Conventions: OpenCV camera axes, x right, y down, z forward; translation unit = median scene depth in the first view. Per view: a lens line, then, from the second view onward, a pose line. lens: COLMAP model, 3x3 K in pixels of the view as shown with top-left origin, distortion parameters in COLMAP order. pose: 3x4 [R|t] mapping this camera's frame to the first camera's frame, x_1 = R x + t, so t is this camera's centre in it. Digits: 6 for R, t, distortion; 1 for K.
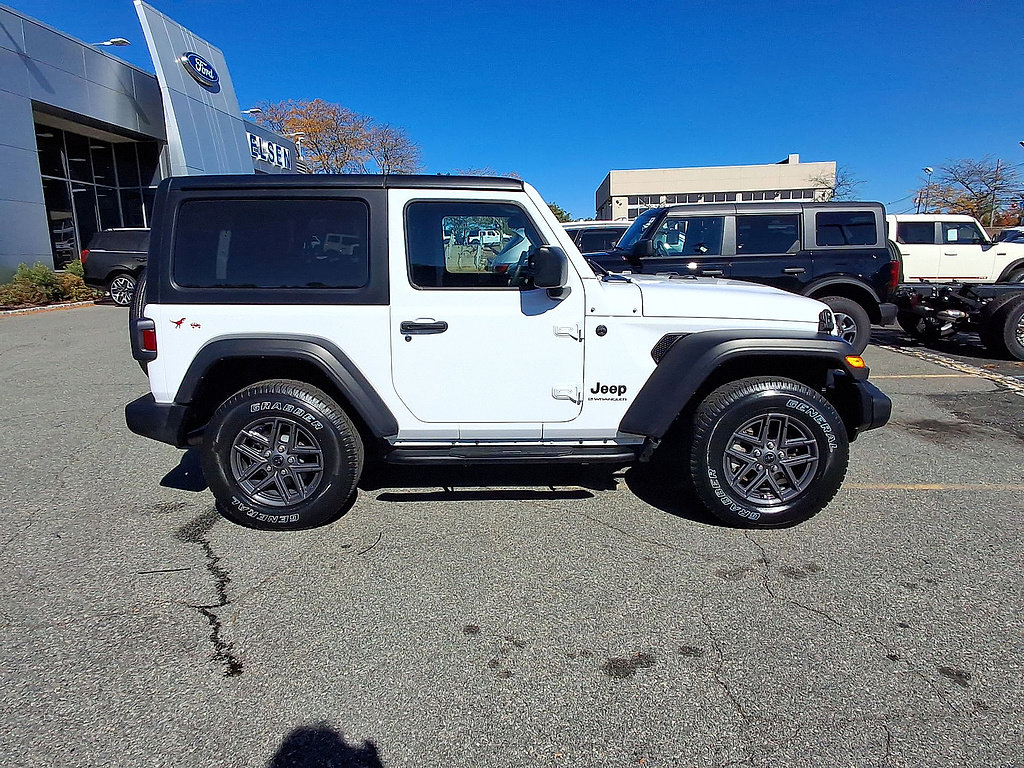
lens RADIAL K [[665.9, 0, 517.4], [0, 665.9, 382.8], [0, 0, 1]] dist [0.008976, -0.017978]
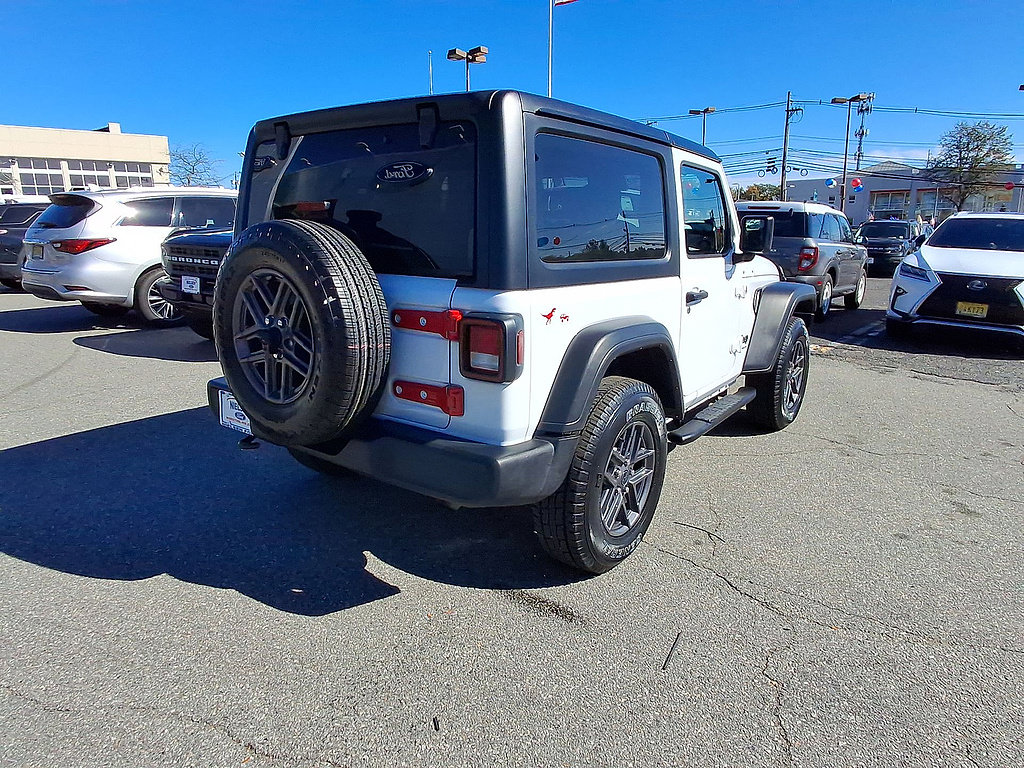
lens RADIAL K [[669.5, 0, 507.9], [0, 669.5, 383.5], [0, 0, 1]] dist [0.009325, -0.017962]
pose [[0.598549, -0.169073, 0.783041, -1.043652], [0.145418, 0.984166, 0.101344, -0.095085], [-0.787777, 0.053209, 0.613658, 0.607256]]
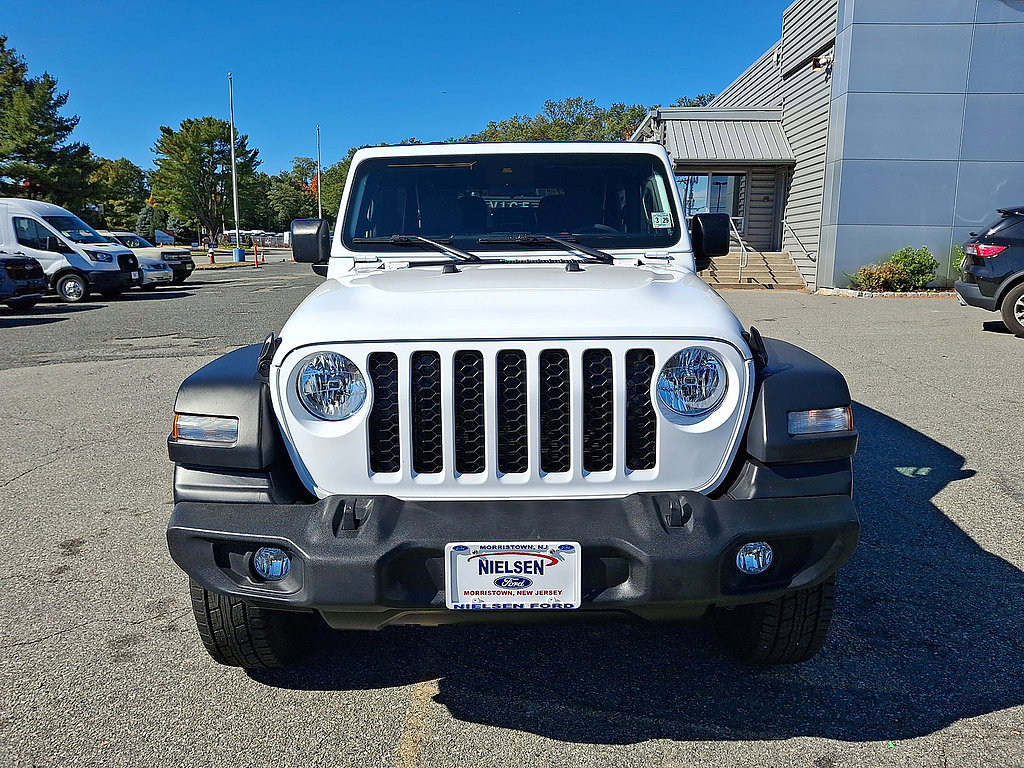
lens RADIAL K [[757.8, 0, 508.4], [0, 757.8, 378.9], [0, 0, 1]] dist [0.044010, -0.074265]
pose [[0.003284, 0.197784, -0.980240, 1.076667], [-0.188549, 0.962786, 0.193631, -0.232650], [0.982058, 0.184187, 0.040454, 1.186145]]
